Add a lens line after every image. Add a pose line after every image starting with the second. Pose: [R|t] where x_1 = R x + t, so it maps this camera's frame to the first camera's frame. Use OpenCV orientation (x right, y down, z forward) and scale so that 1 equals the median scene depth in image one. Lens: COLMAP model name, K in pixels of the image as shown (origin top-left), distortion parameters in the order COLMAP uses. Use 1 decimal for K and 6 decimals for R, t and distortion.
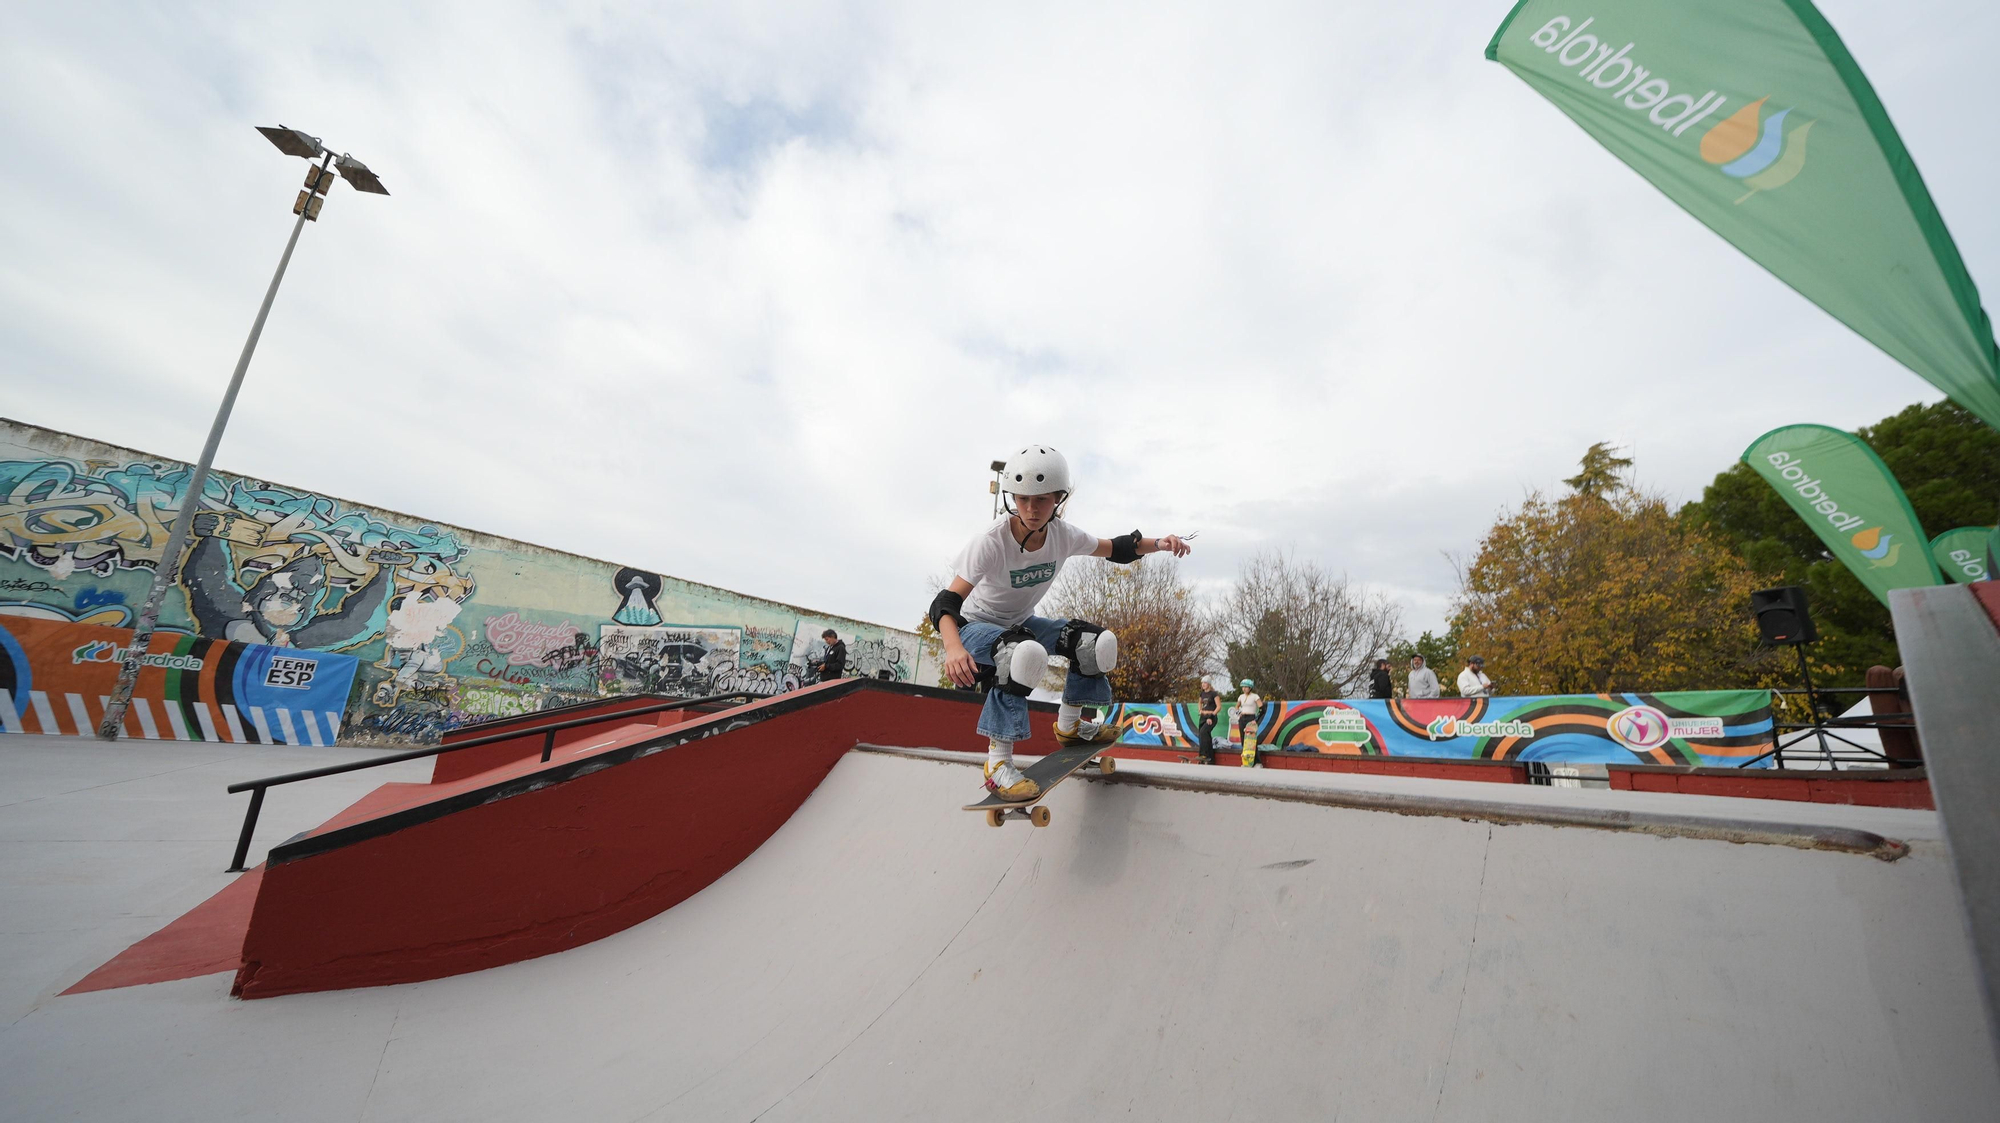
lens RADIAL K [[657.8, 0, 992.1], [0, 657.8, 567.6], [0, 0, 1]] dist [-0.036432, 0.004399]
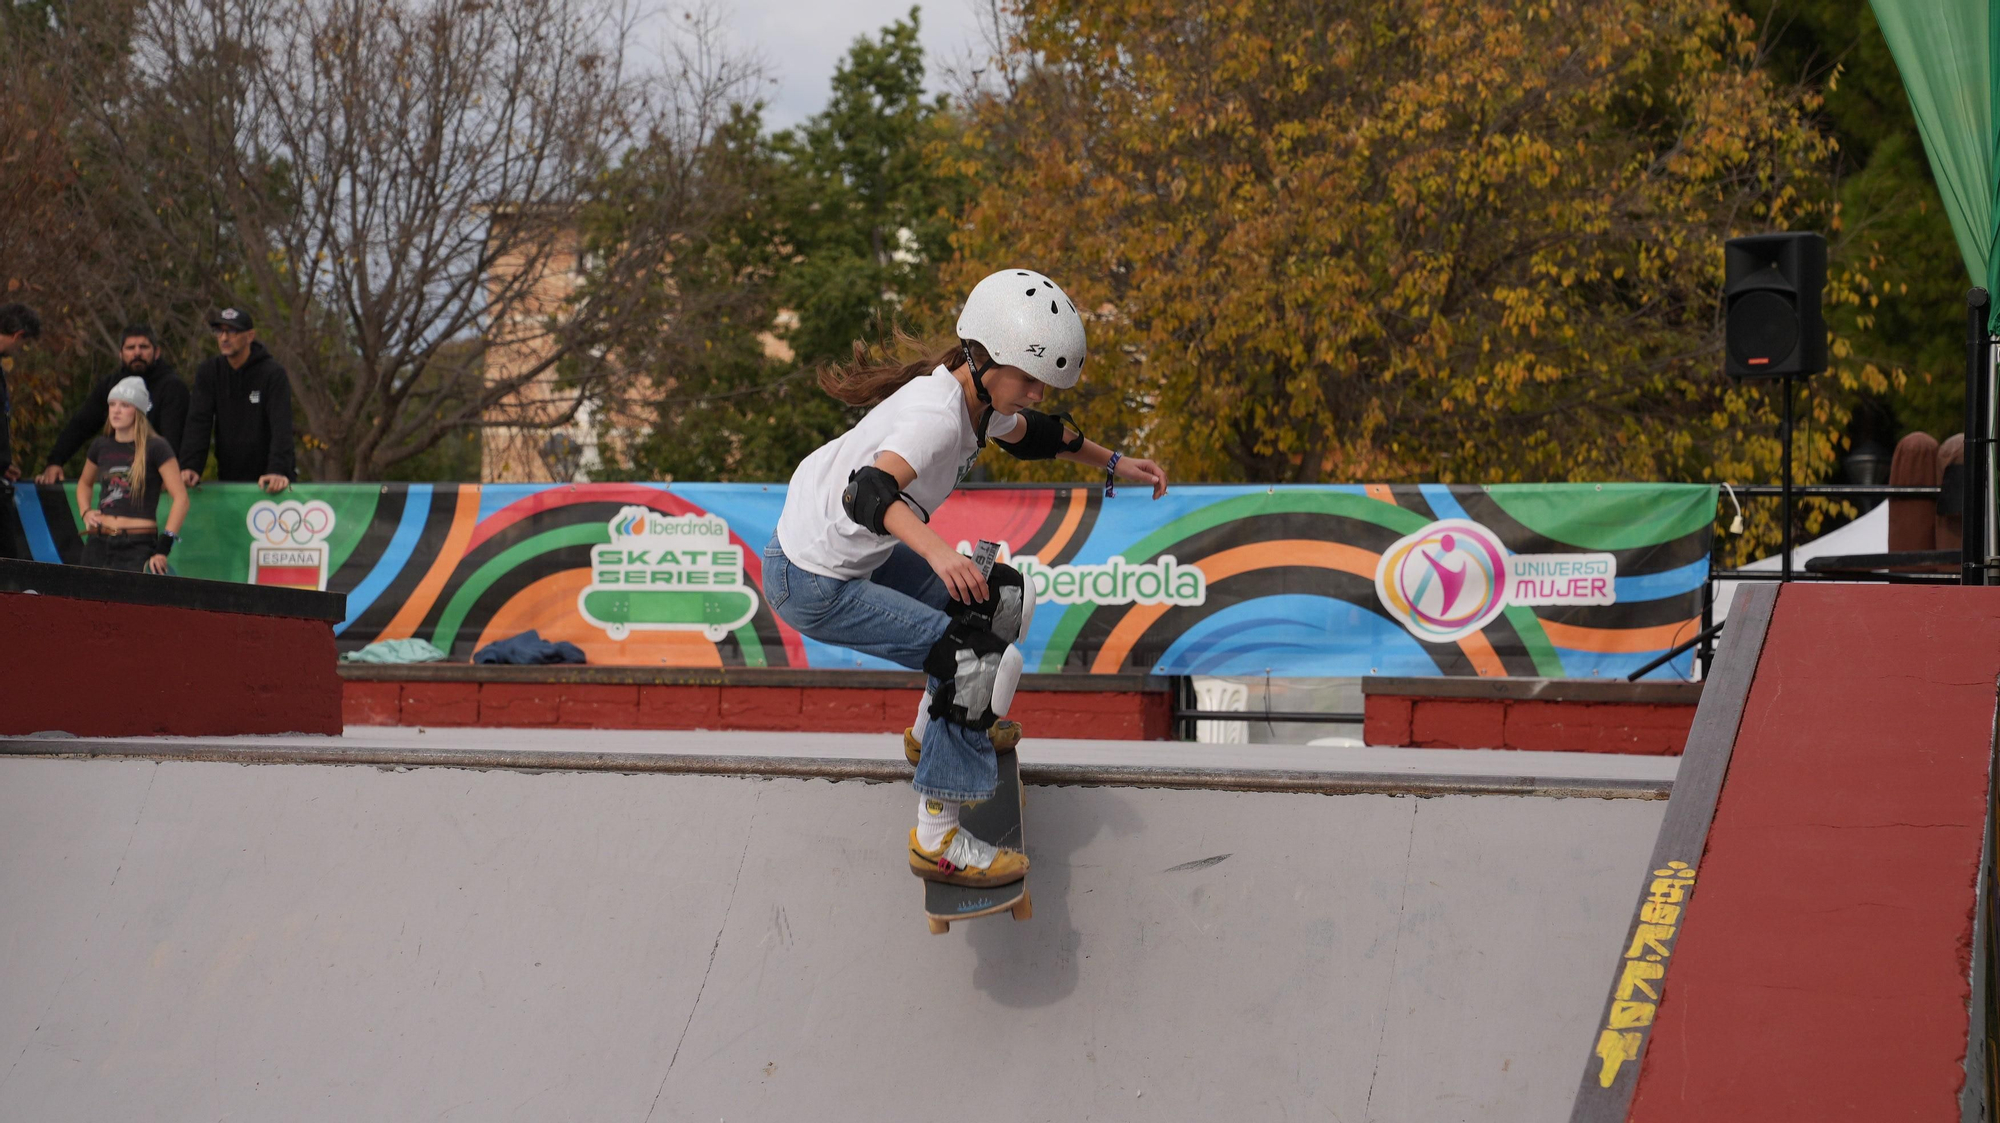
lens RADIAL K [[4130.2, 0, 918.1], [0, 4130.2, 562.8], [0, 0, 1]] dist [0.425484, 0.090514]
pose [[0.776424, -0.030362, 0.629479, -0.445119], [-0.133277, 0.968337, 0.211096, -0.136582], [-0.615957, -0.247795, 0.747793, -0.369416]]
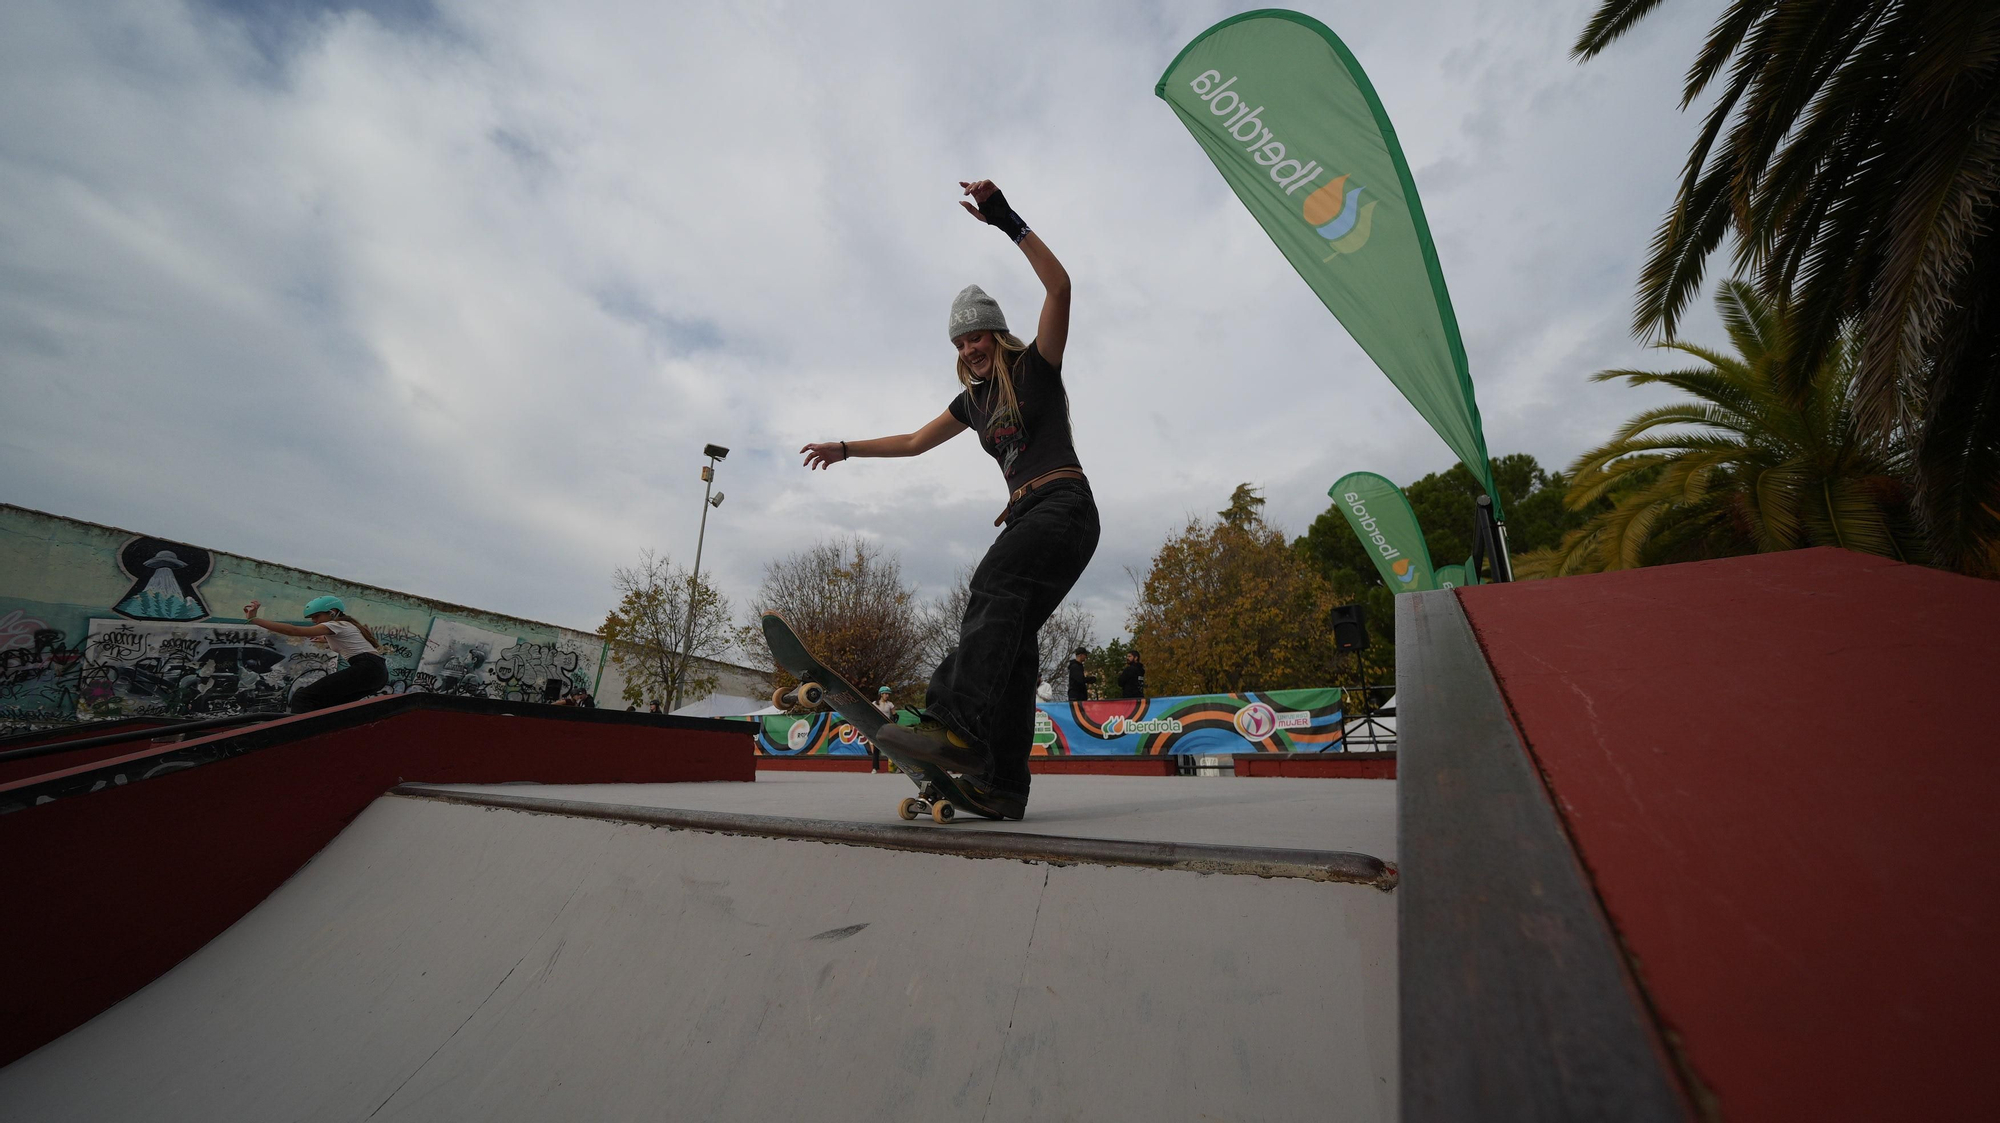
lens RADIAL K [[674.9, 0, 987.2], [0, 674.9, 560.8], [0, 0, 1]] dist [-0.036576, 0.004119]
pose [[0.921864, 0.050160, 0.384253, 0.043809], [-0.044468, 0.998730, -0.023689, 0.004215], [-0.384953, 0.004751, 0.922924, 0.029197]]
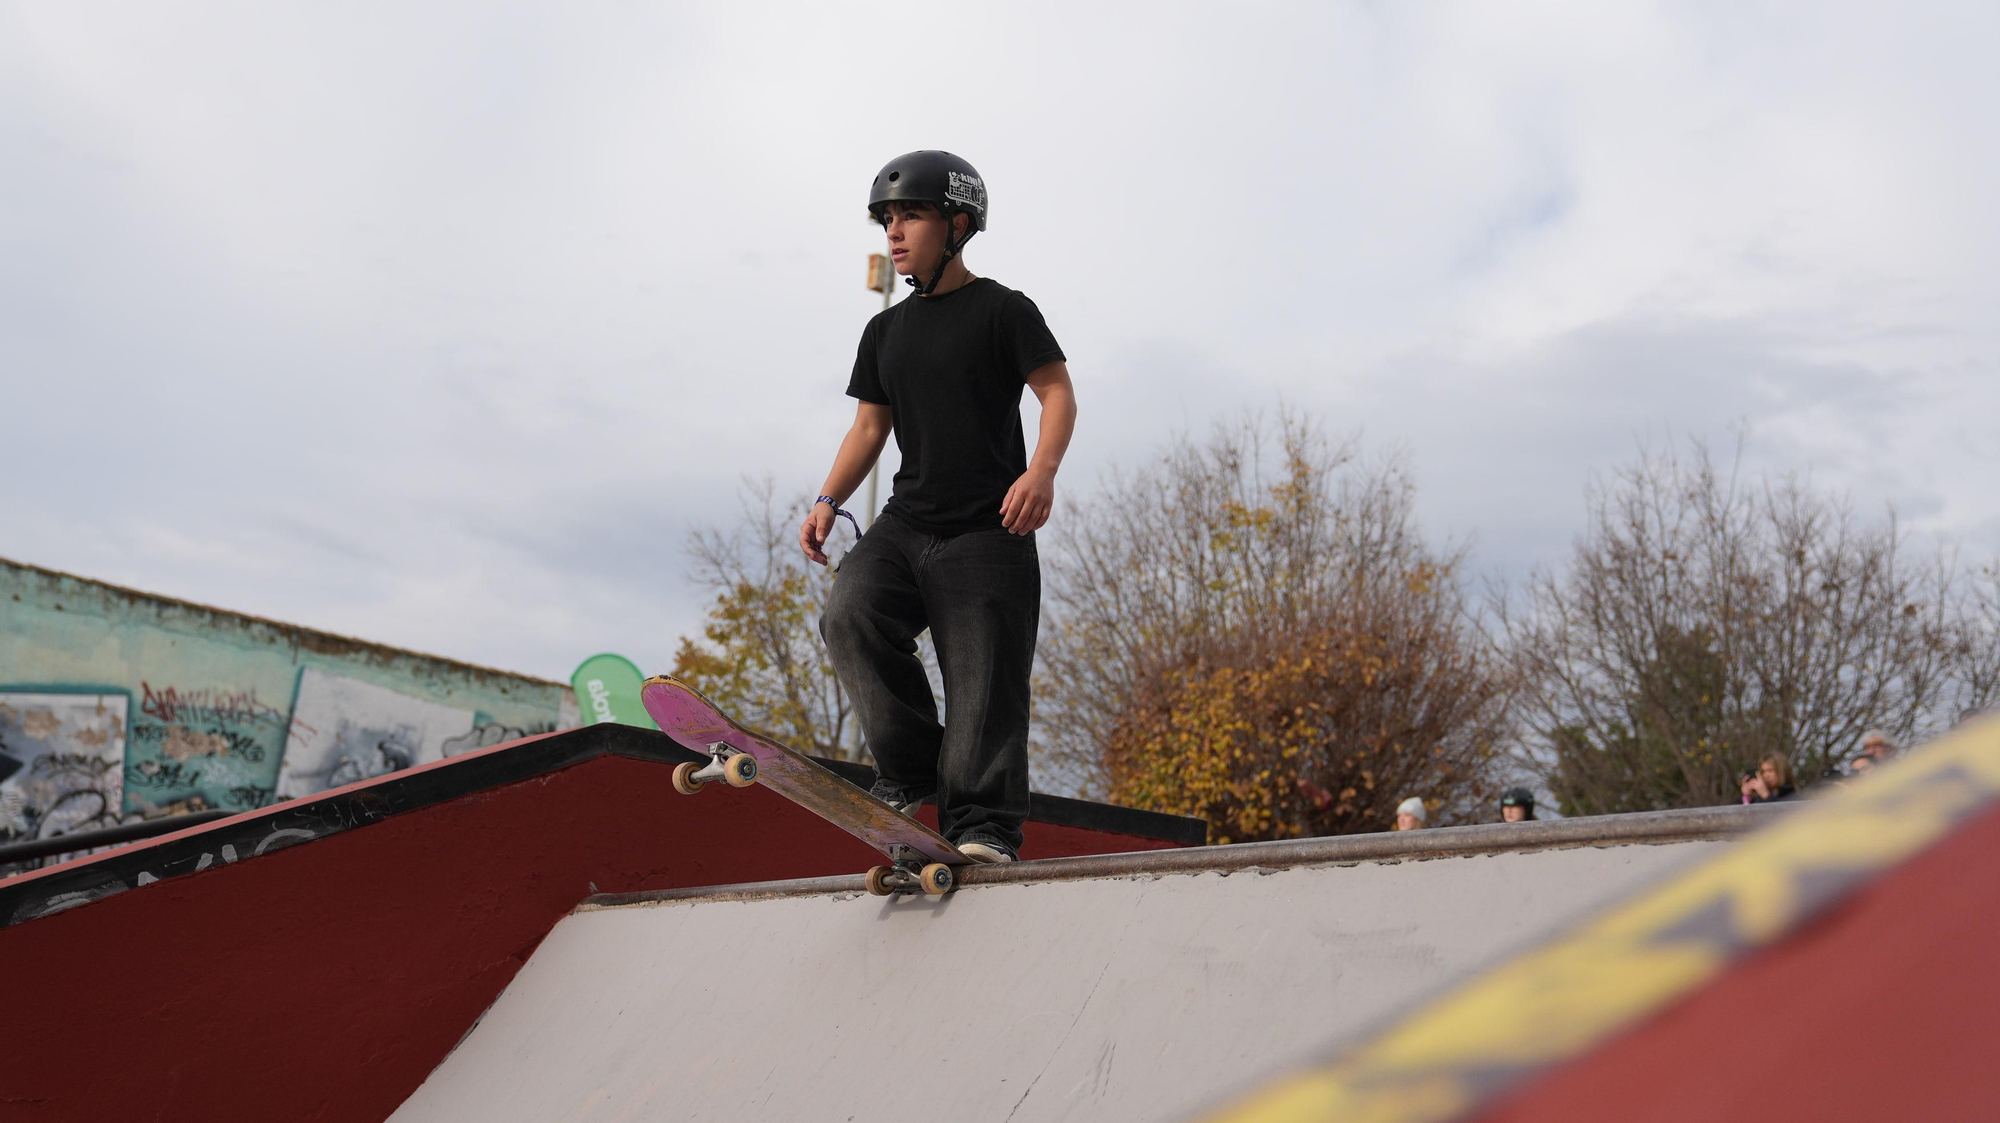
lens RADIAL K [[1939.4, 0, 957.9], [0, 1939.4, 557.0], [0, 0, 1]] dist [-0.000568, 0.101677]
pose [[0.998918, -0.006807, 0.046000, -0.016669], [0.005866, 0.999771, 0.020563, 0.019282], [-0.046129, -0.020271, 0.998730, -0.052682]]
